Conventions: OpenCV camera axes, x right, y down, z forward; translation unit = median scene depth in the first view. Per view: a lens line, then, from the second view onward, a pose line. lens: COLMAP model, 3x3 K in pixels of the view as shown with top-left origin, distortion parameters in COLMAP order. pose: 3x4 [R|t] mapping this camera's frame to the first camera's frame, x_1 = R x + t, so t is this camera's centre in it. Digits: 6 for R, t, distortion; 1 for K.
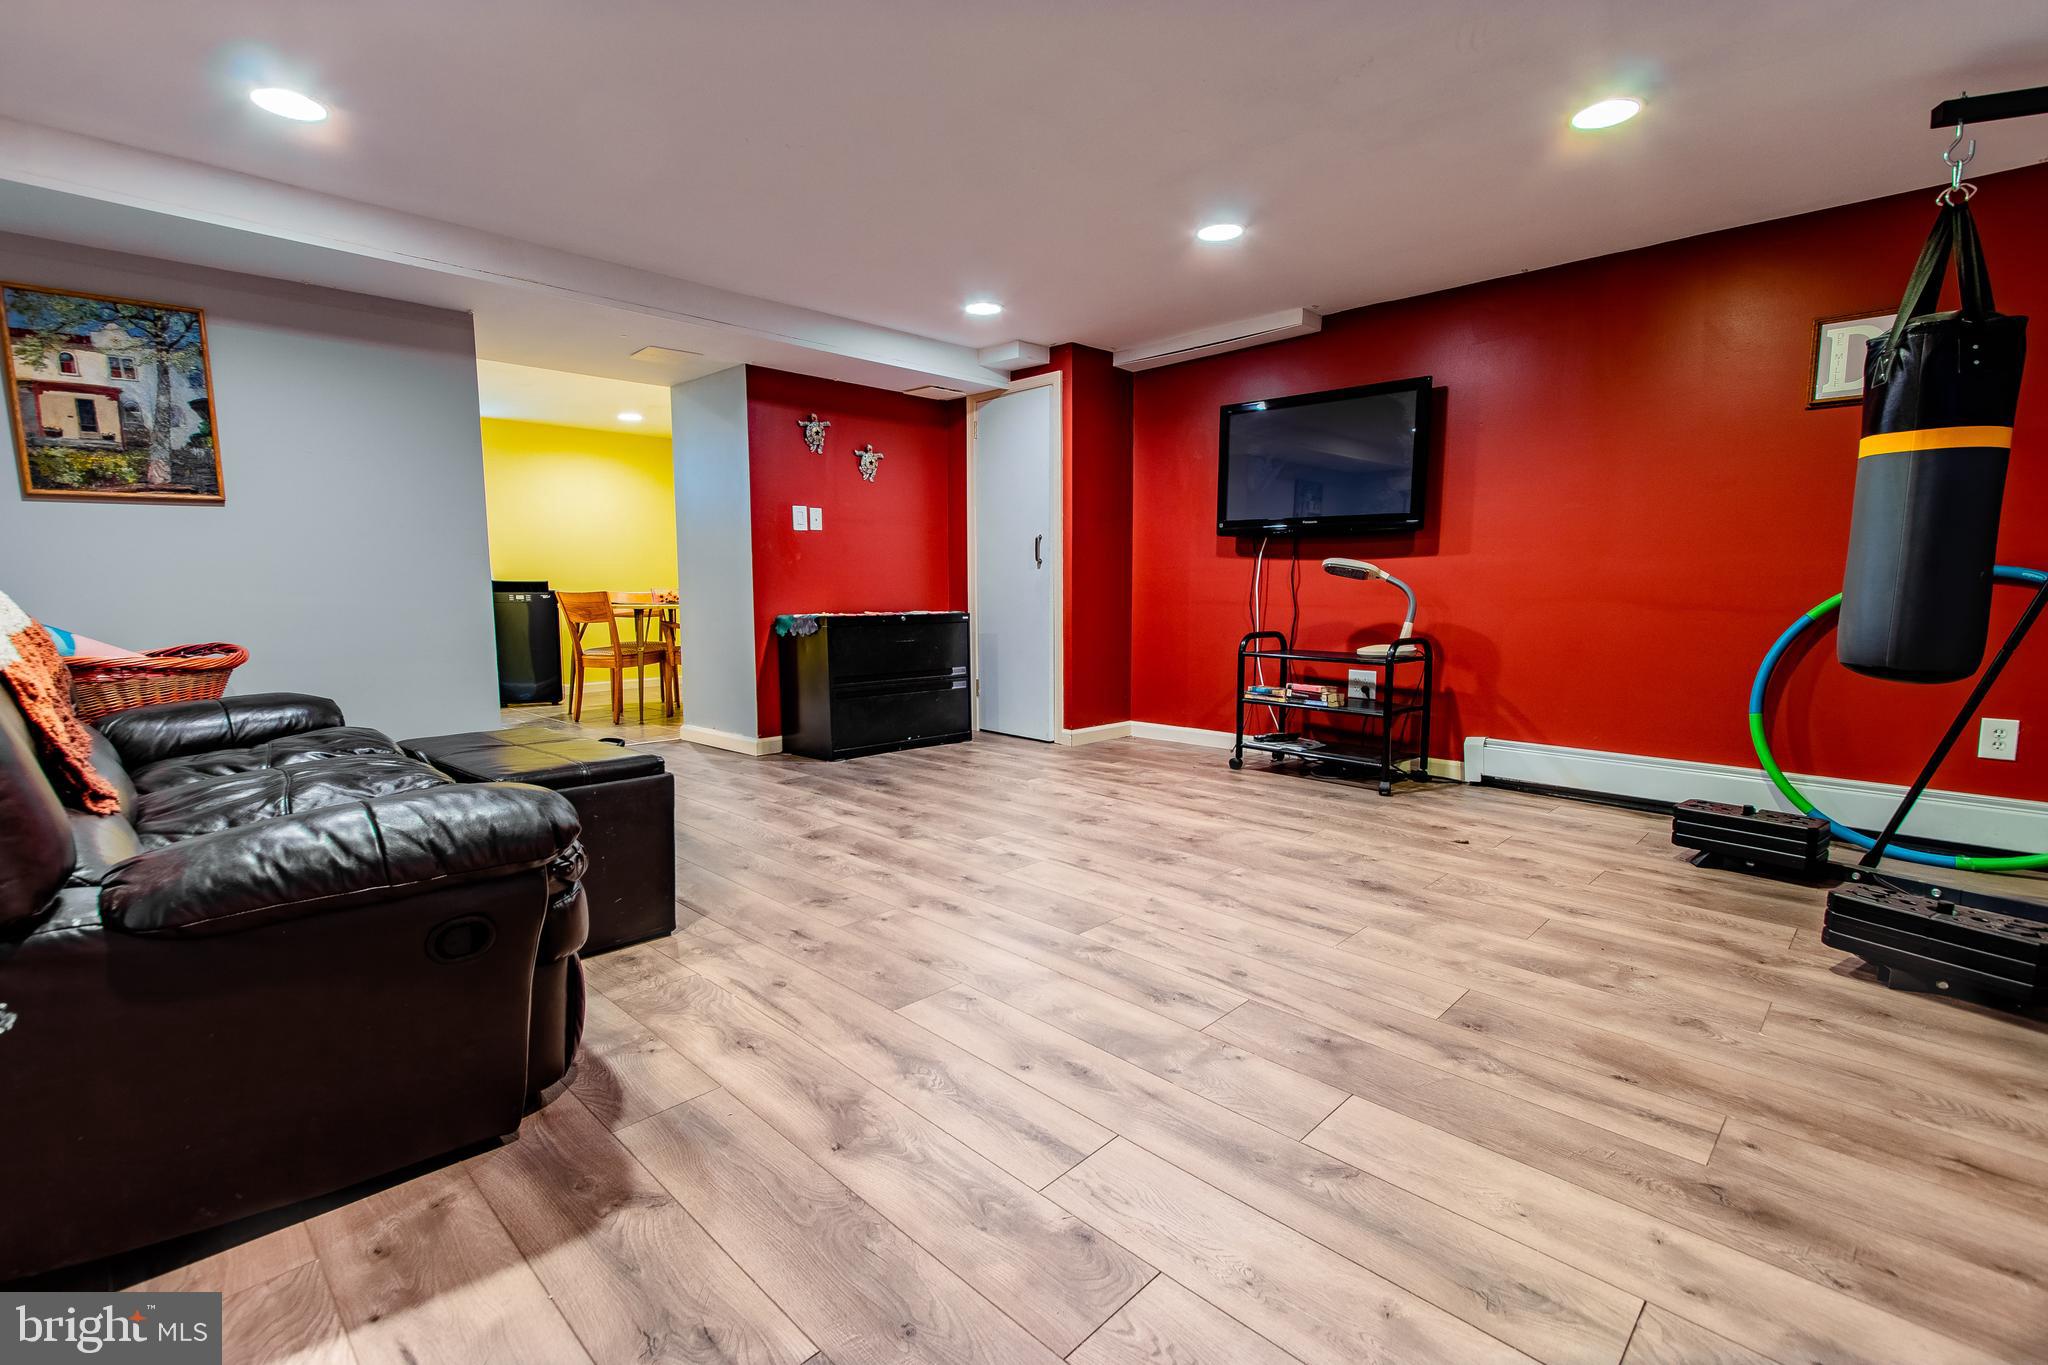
lens RADIAL K [[974.9, 0, 1009.2], [0, 974.9, 680.9], [0, 0, 1]] dist [0.012147, -0.007378]
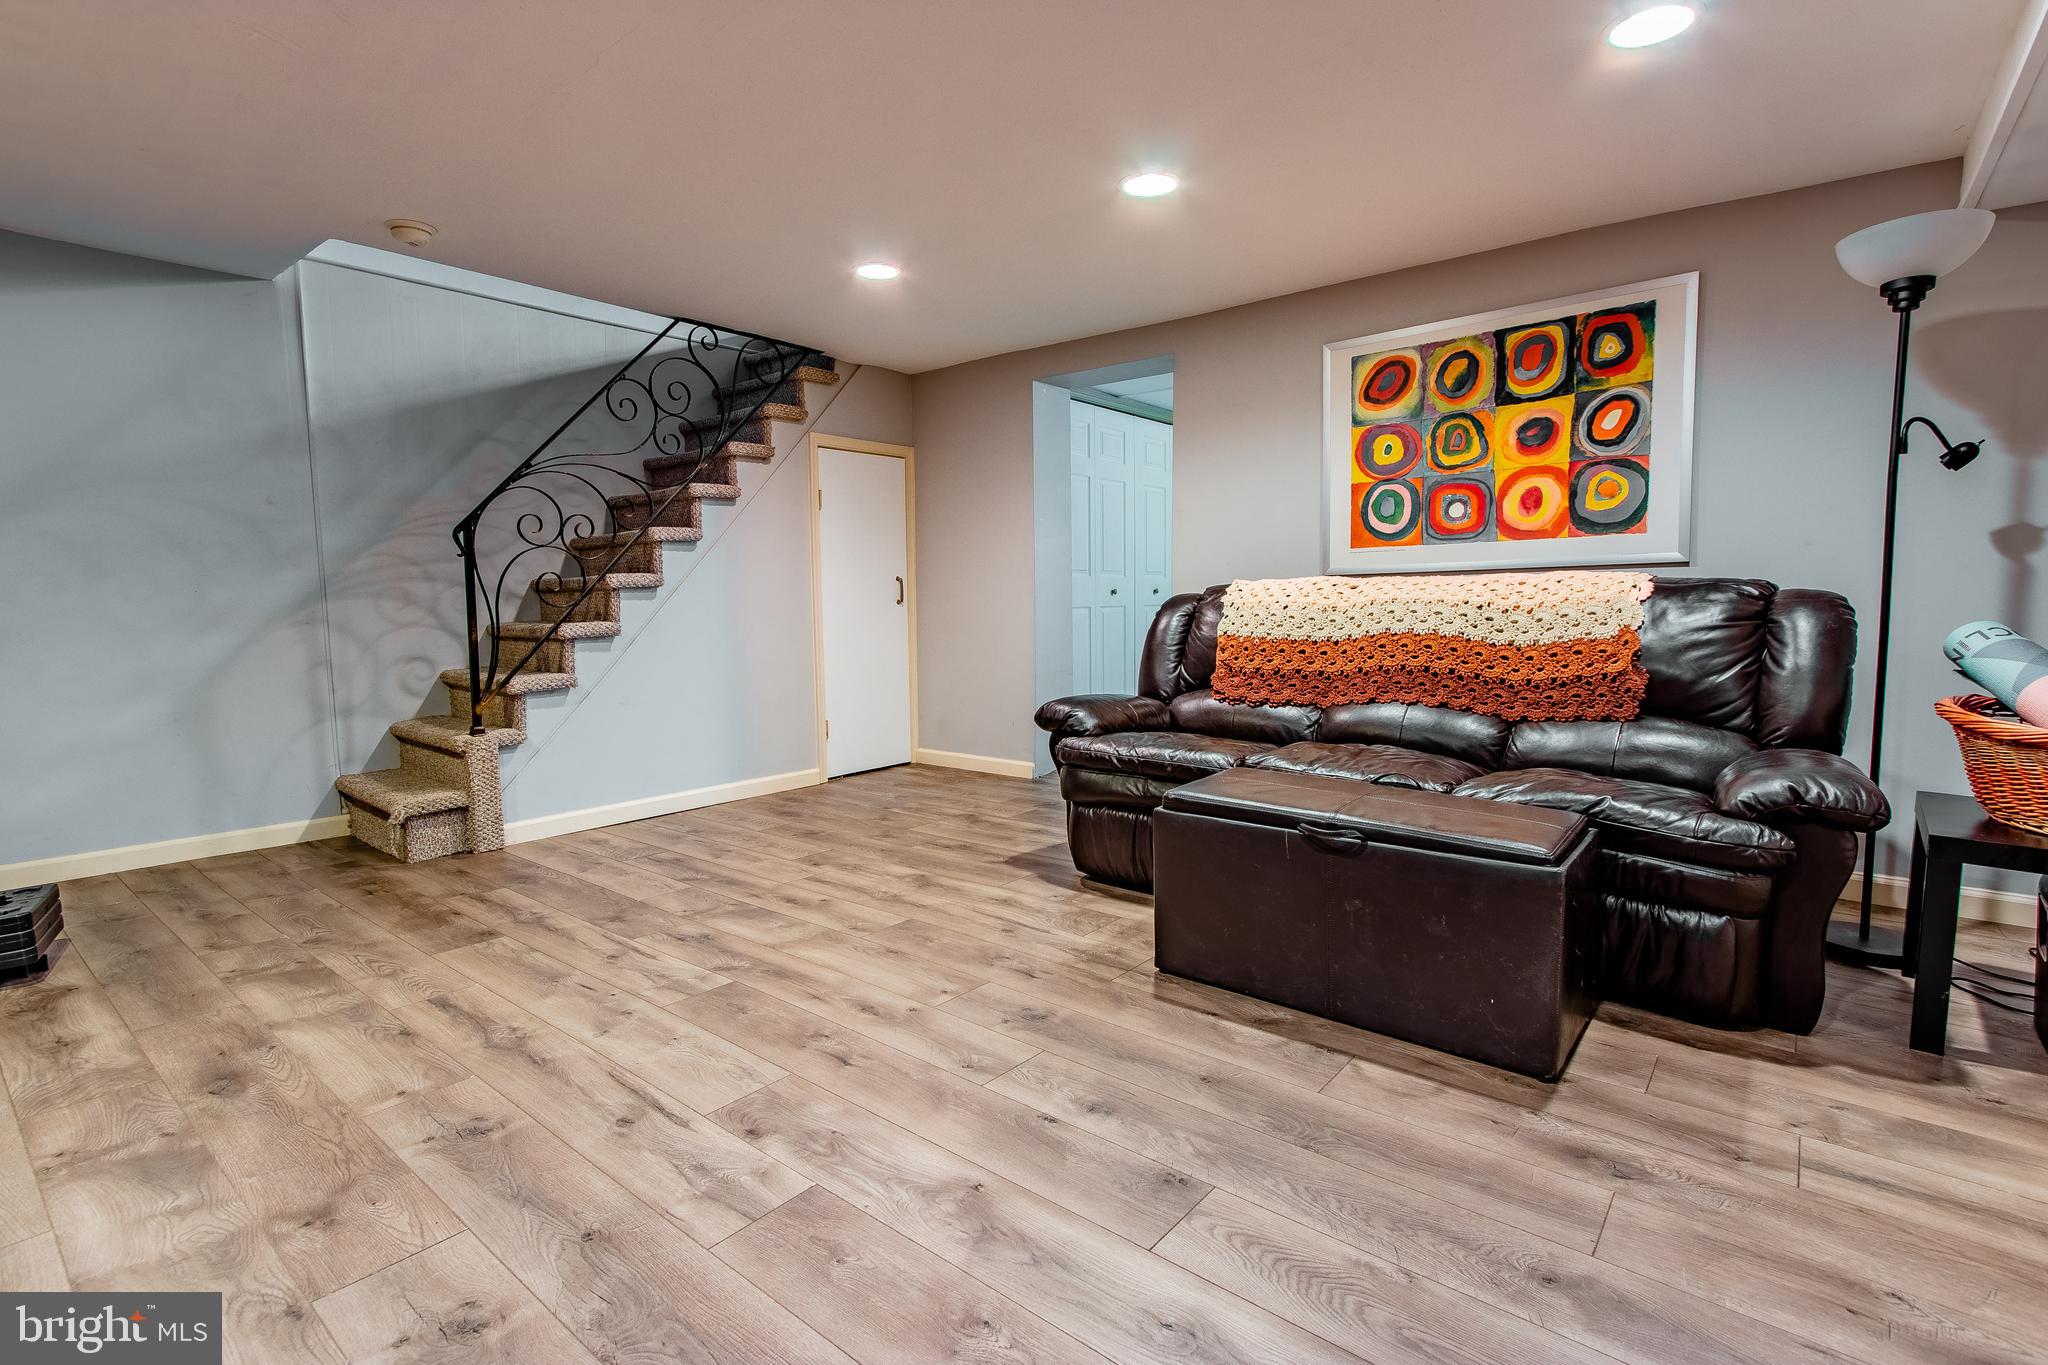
lens RADIAL K [[974.9, 0, 1009.2], [0, 974.9, 680.9], [0, 0, 1]] dist [0.012147, -0.007378]
pose [[-0.996472, 0.016844, -0.082219, -0.139171], [0.000733, 0.981363, 0.192164, -0.239181], [0.083923, 0.191425, -0.977913, 2.135774]]
